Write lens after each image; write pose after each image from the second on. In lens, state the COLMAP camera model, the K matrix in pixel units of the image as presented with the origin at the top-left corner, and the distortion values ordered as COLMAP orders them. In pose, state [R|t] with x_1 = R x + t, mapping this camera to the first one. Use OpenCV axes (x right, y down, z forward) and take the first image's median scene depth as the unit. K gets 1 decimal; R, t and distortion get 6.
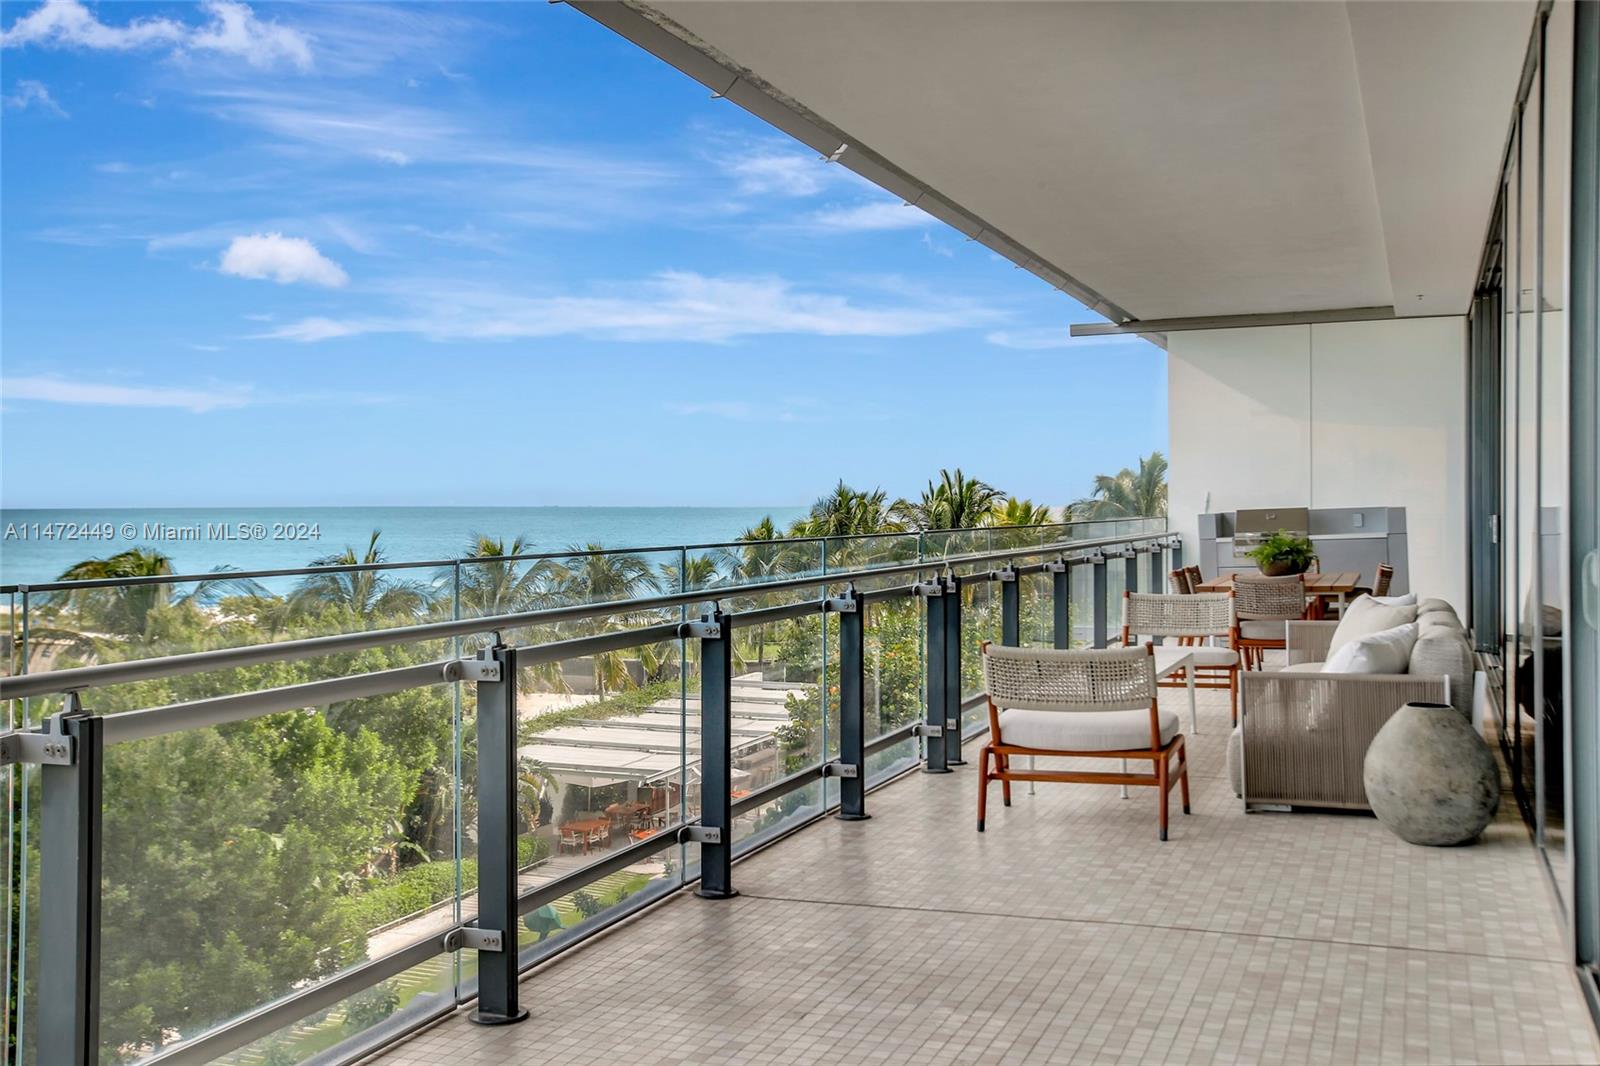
lens RADIAL K [[1571.2, 0, 767.8], [0, 1571.2, 505.5], [0, 0, 1]] dist [0.031361, 0.000000]
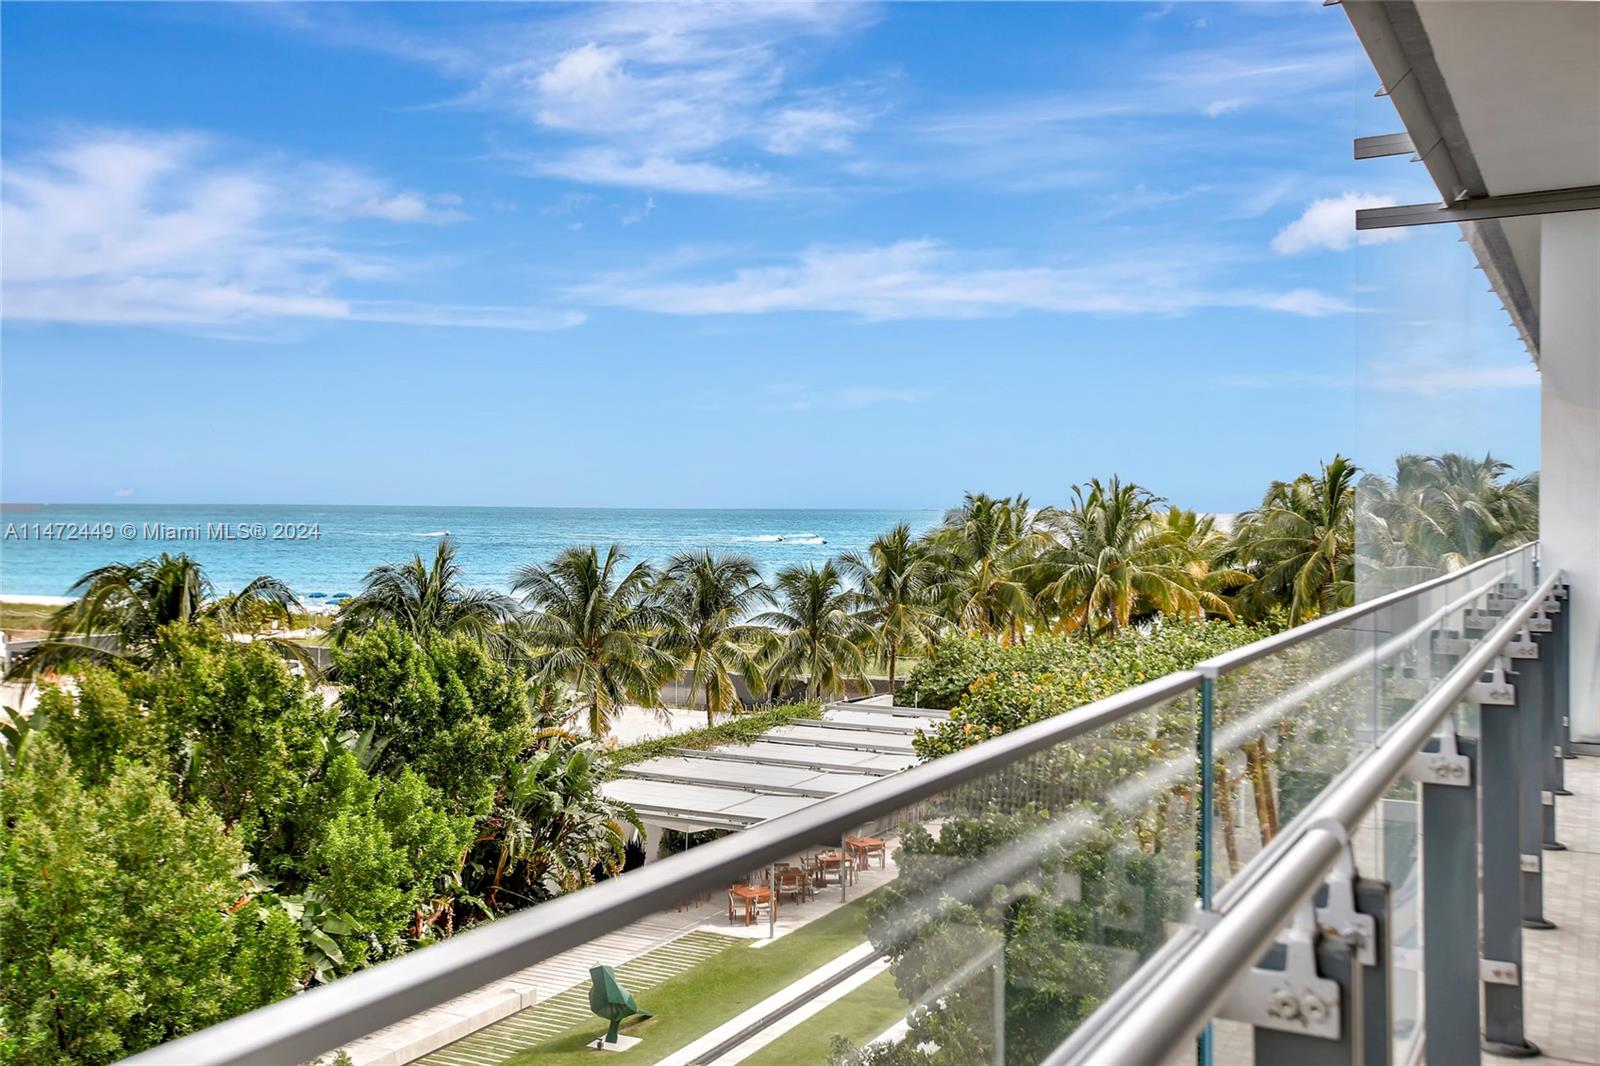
lens RADIAL K [[1571.2, 0, 788.1], [0, 1571.2, 499.5], [0, 0, 1]] dist [0.031361, 0.000000]
pose [[0.996809, 0.011244, -0.079028, 0.011336], [-0.011713, 0.999916, -0.005478, -0.000673], [0.078959, 0.006386, 0.996857, 0.152732]]
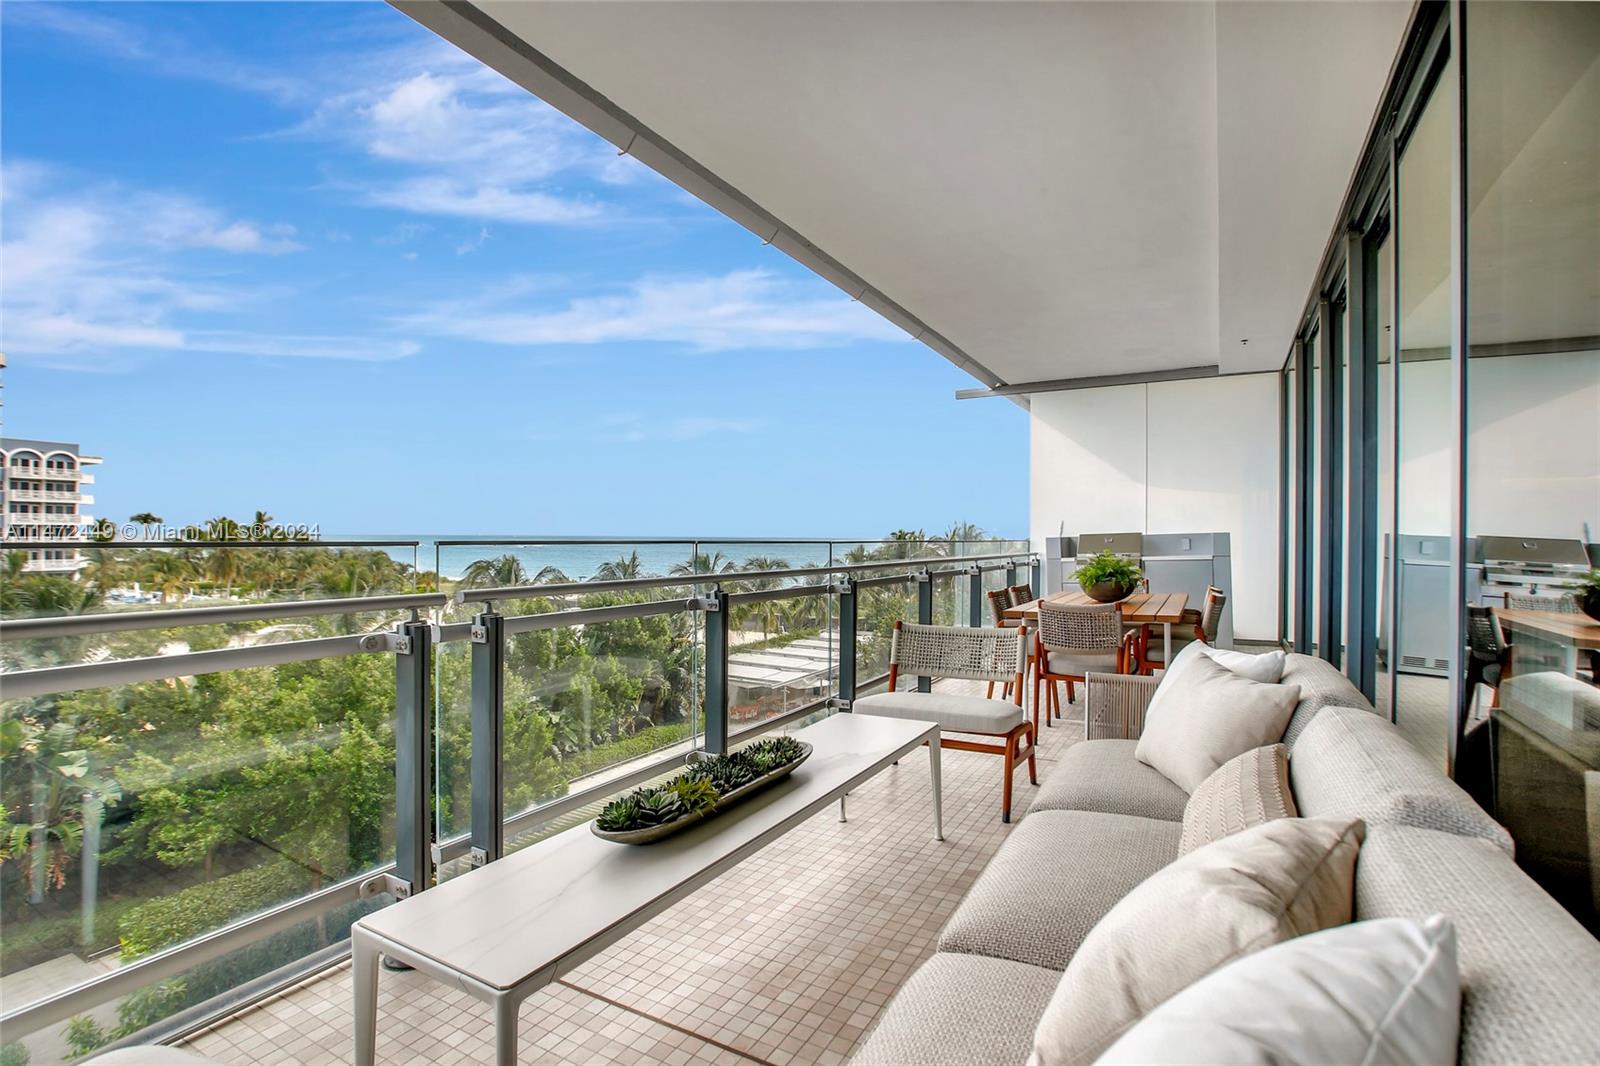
lens RADIAL K [[757.4, 0, 795.7], [0, 757.4, 541.6], [0, 0, 1]] dist [-0.040083, 0.015936]
pose [[0.992857, 0.013611, -0.118530, 0.052452], [-0.013113, 0.999902, 0.004984, 0.002670], [0.118586, -0.003394, 0.992938, 0.141847]]
